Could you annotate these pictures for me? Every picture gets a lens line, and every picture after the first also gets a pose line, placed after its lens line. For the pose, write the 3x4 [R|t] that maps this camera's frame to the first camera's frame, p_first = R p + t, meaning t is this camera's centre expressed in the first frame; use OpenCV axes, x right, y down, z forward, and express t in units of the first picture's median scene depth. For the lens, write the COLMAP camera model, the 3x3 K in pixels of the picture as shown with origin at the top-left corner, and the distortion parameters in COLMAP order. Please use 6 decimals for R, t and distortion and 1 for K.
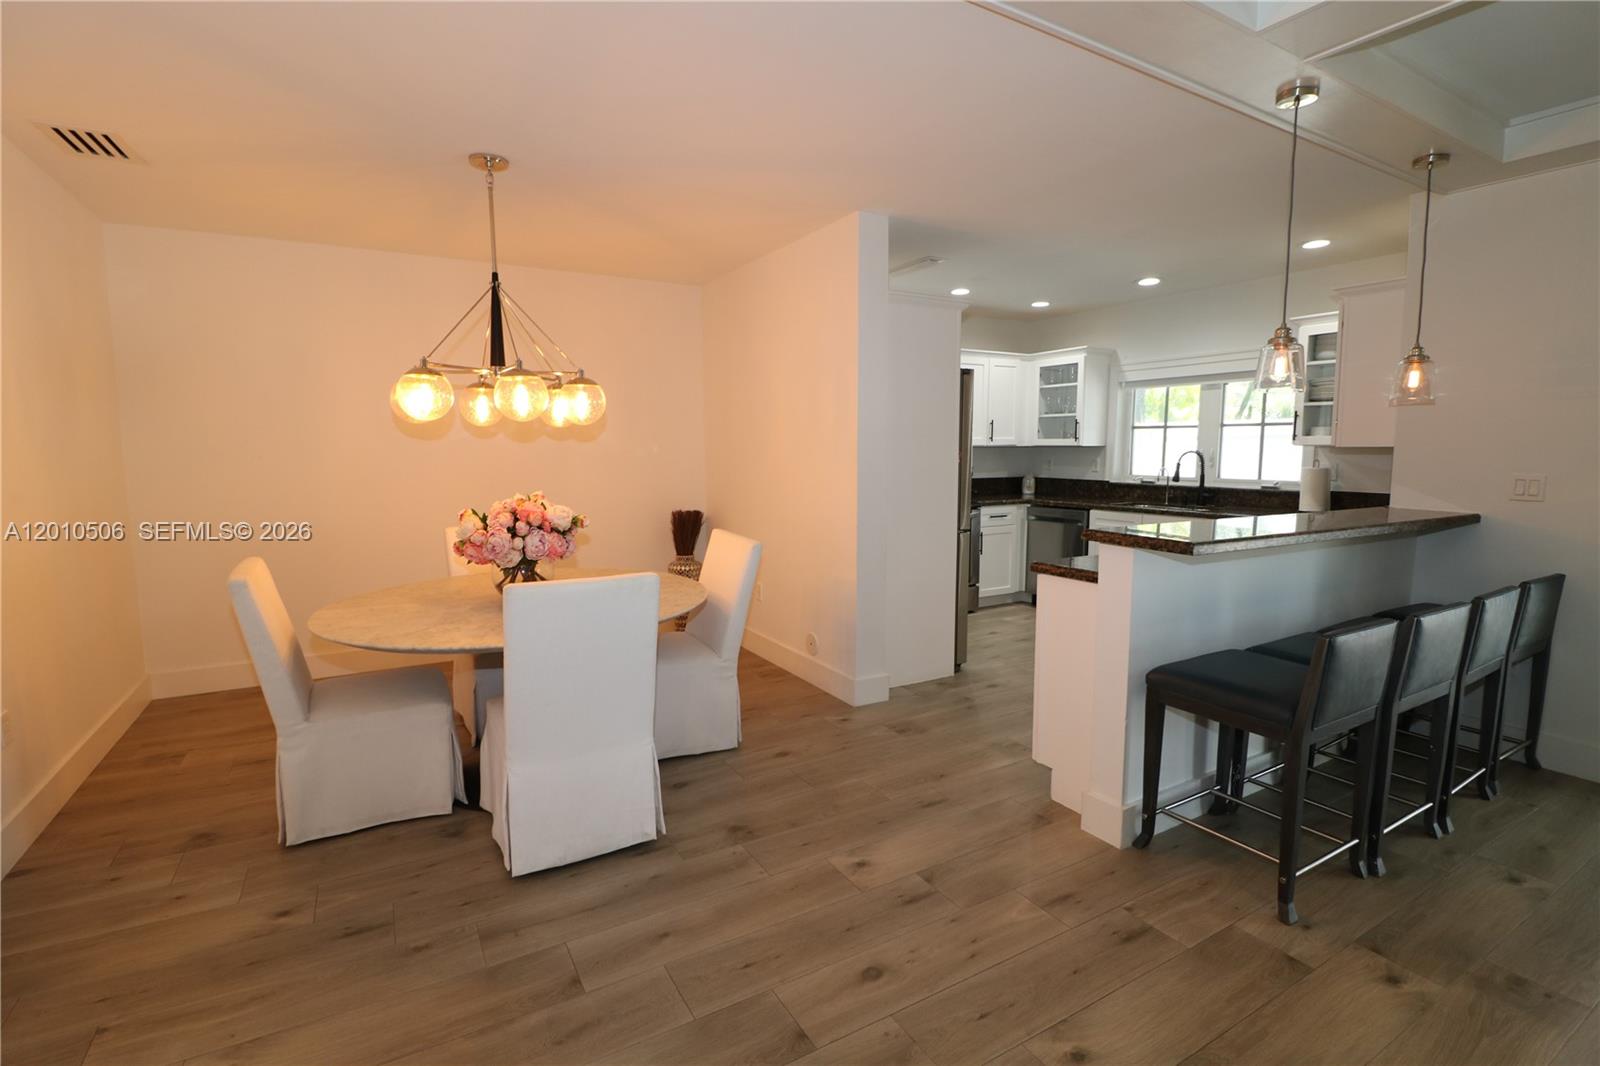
lens RADIAL K [[740.5, 0, 793.3], [0, 740.5, 529.6], [0, 0, 1]] dist [0.002926, -0.014497]
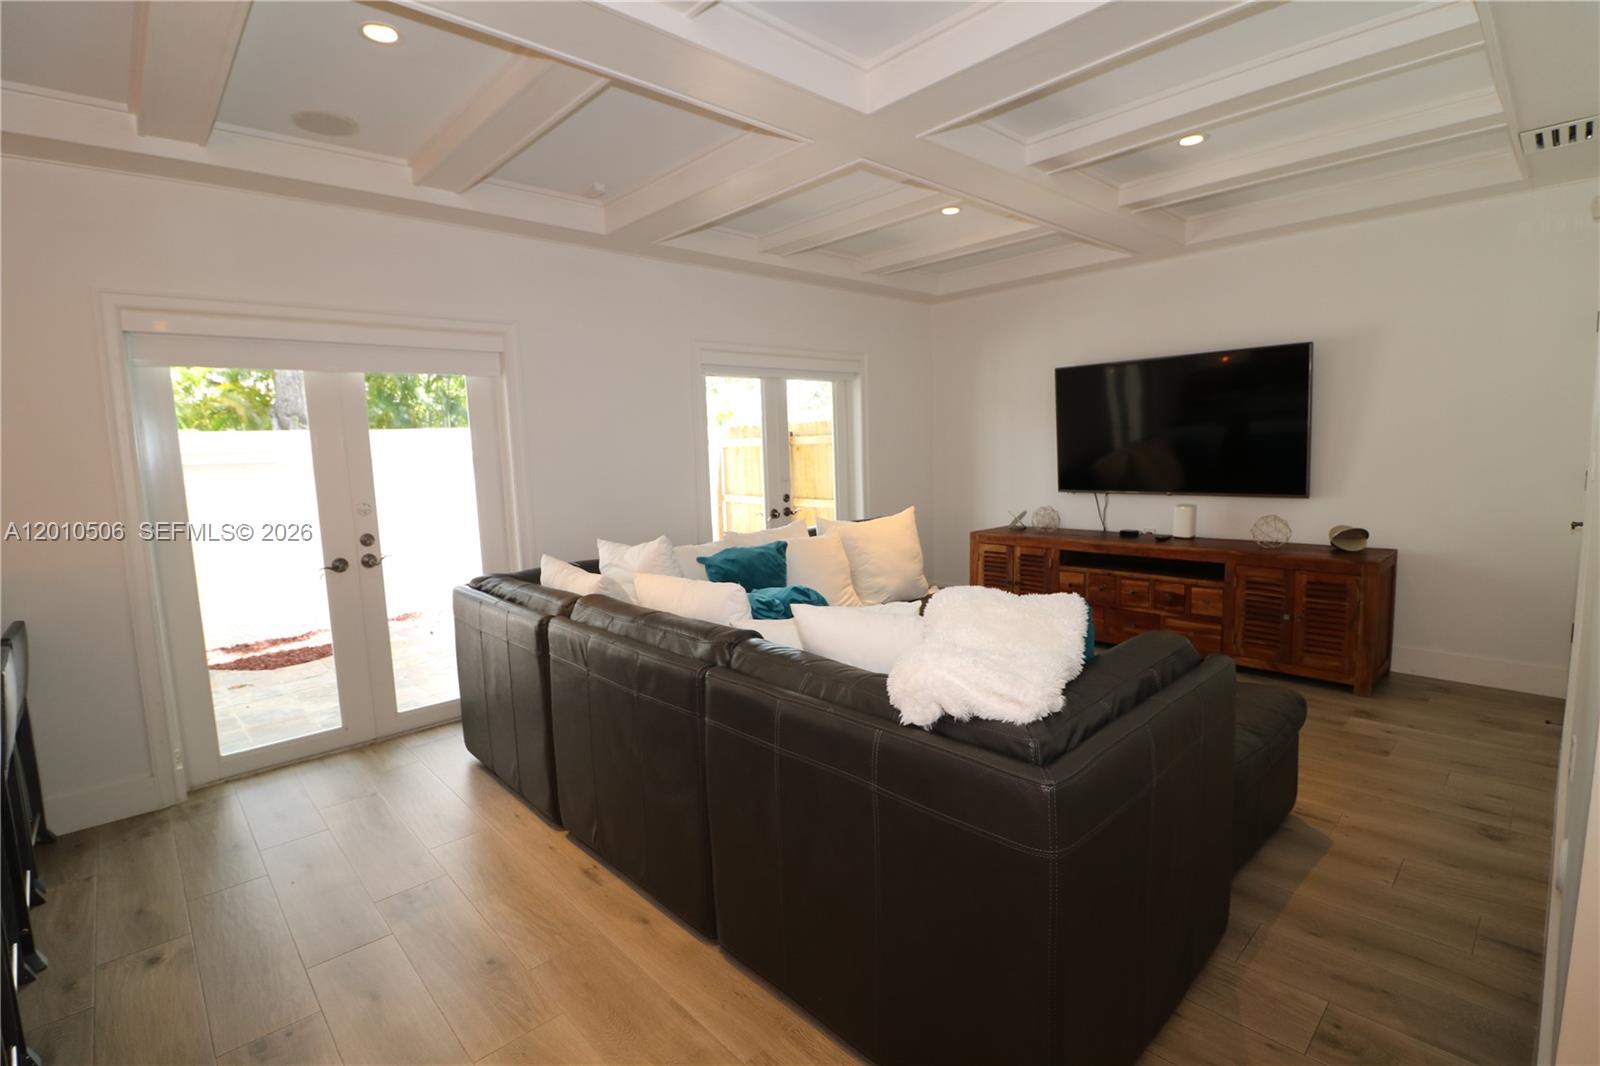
lens RADIAL K [[736.9, 0, 791.0], [0, 736.9, 529.2], [0, 0, 1]] dist [-0.003991, -0.010149]
pose [[-0.226446, -0.100762, 0.968798, 0.006055], [0.141010, 0.980765, 0.134966, -0.022069], [-0.963763, 0.167173, -0.207882, 0.172982]]
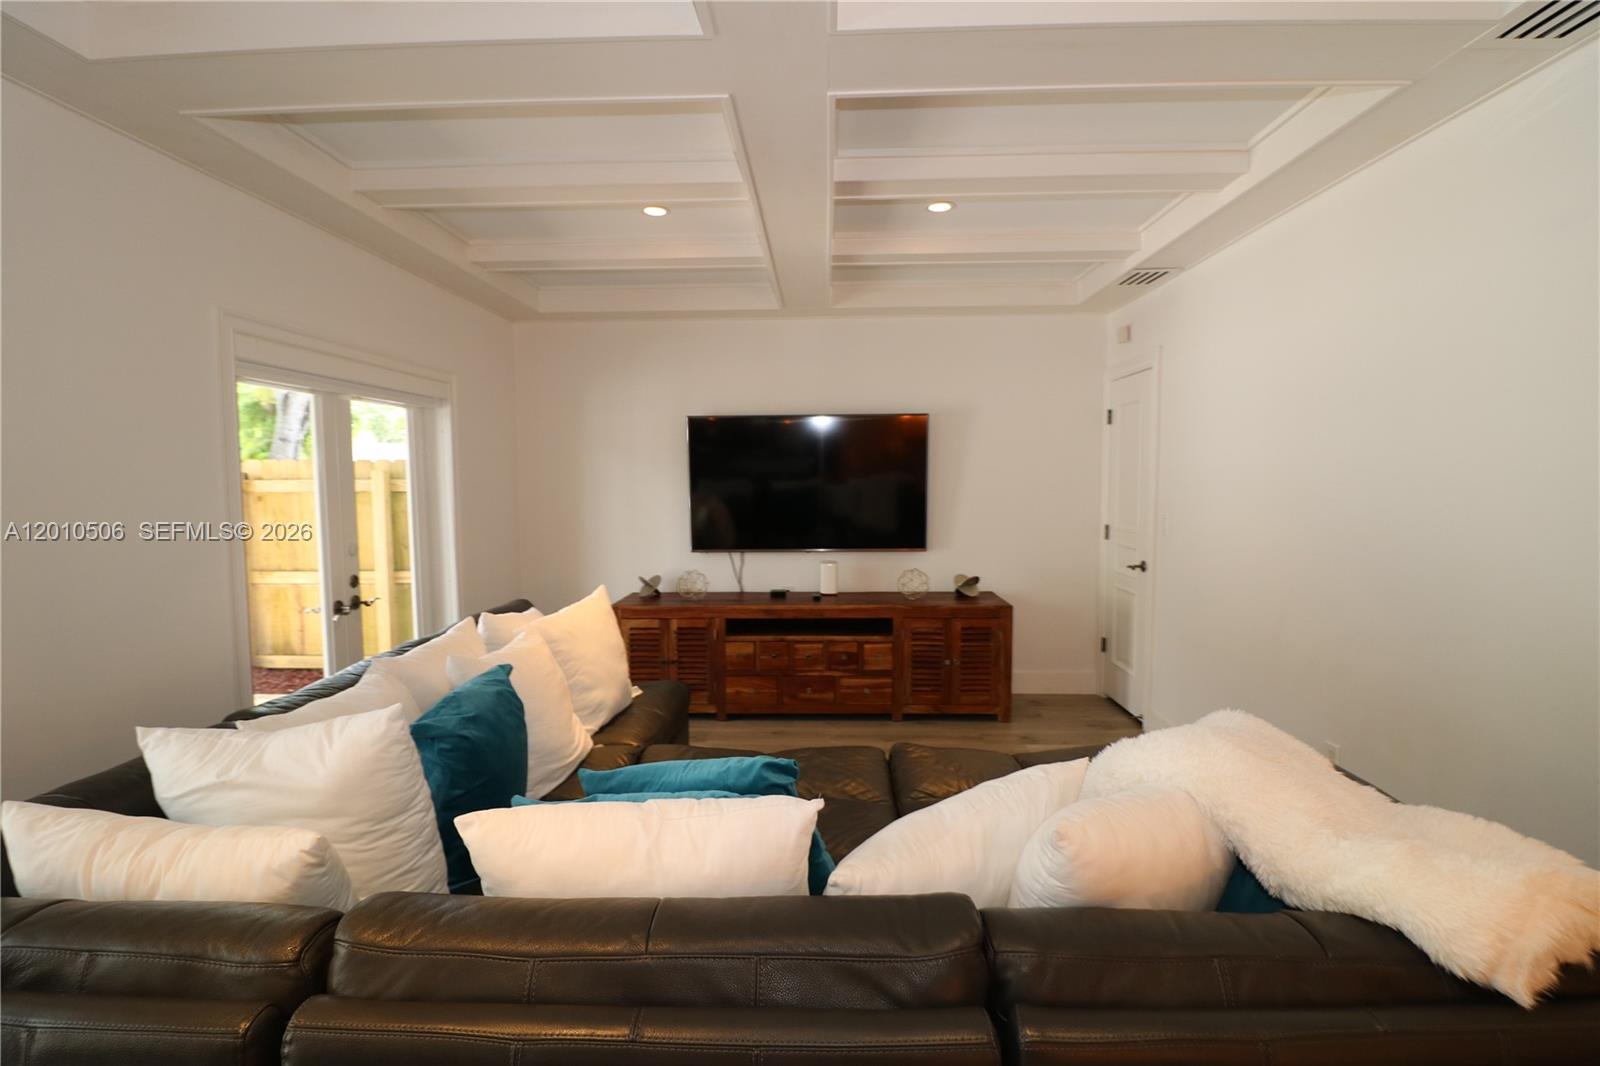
lens RADIAL K [[741.8, 0, 800.0], [0, 741.8, 533.0], [0, 0, 1]] dist [-0.001031, -0.013282]
pose [[-0.850279, -0.031688, 0.525377, 0.365525], [0.067806, 0.983273, 0.169044, -0.059776], [-0.521946, 0.179359, -0.833908, 0.314272]]
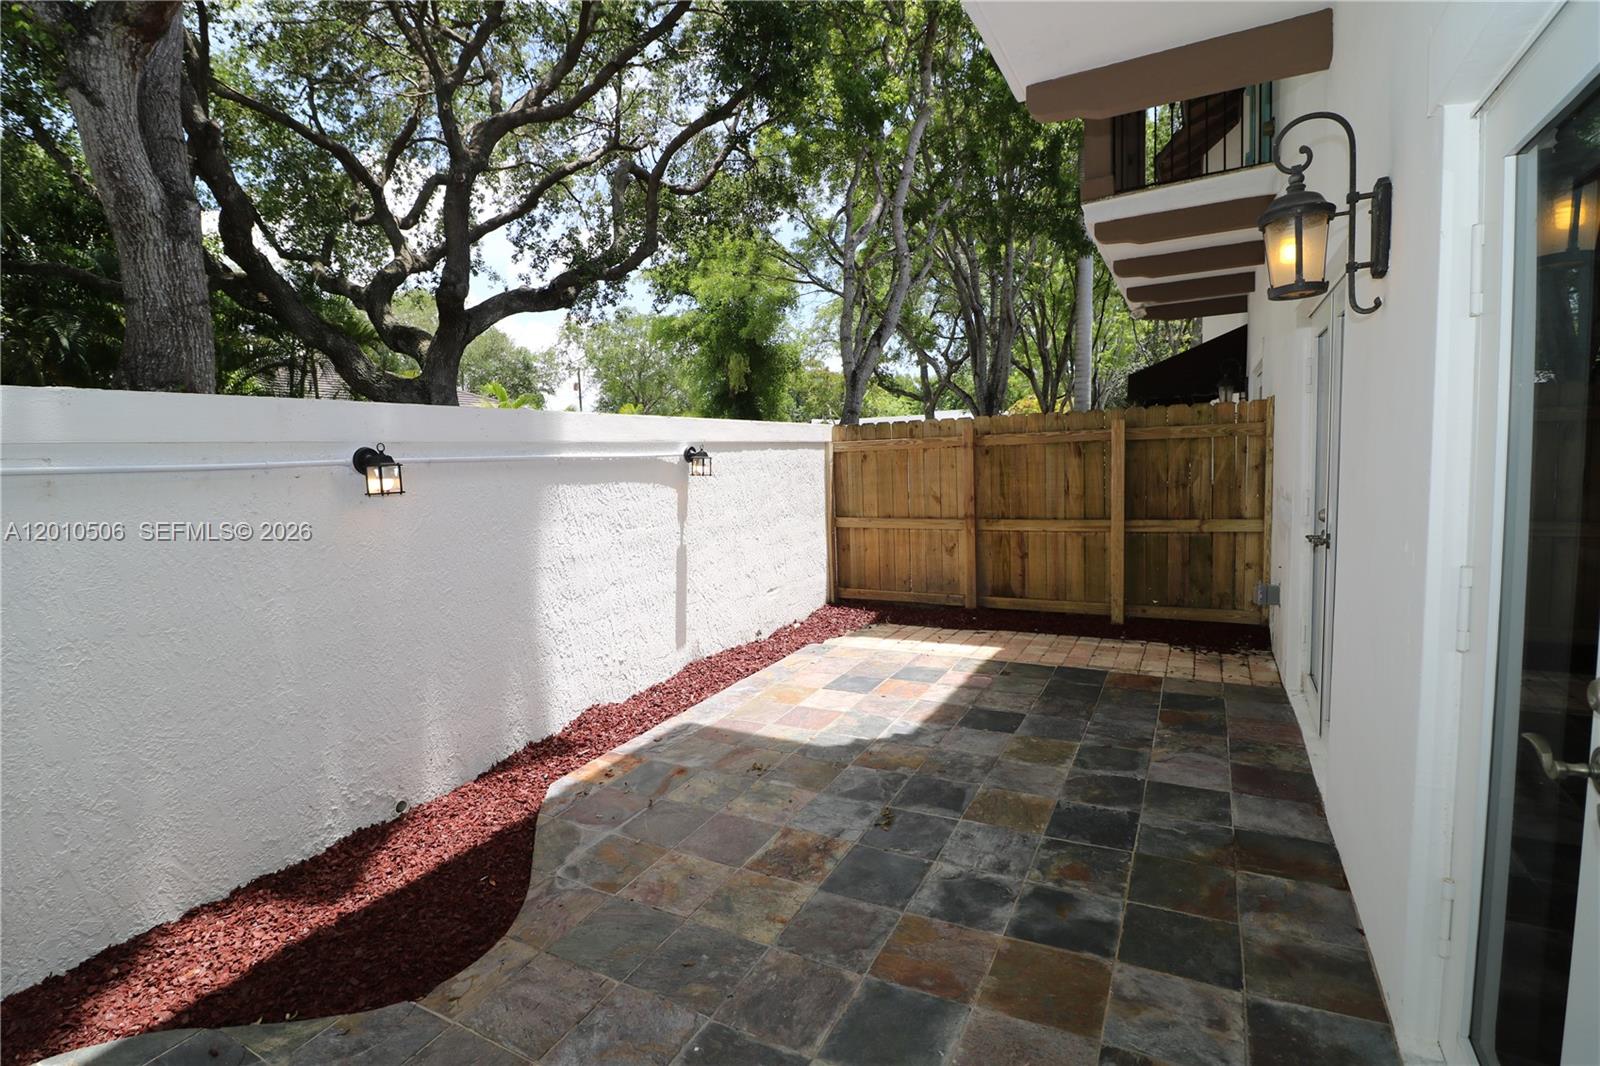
lens RADIAL K [[736.6, 0, 795.0], [0, 736.6, 522.7], [0, 0, 1]] dist [-0.002556, -0.012618]
pose [[-0.518771, -0.053622, 0.853230, 0.815865], [0.133305, 0.980750, 0.142686, -0.081070], [-0.844456, 0.187761, -0.501637, 0.741671]]
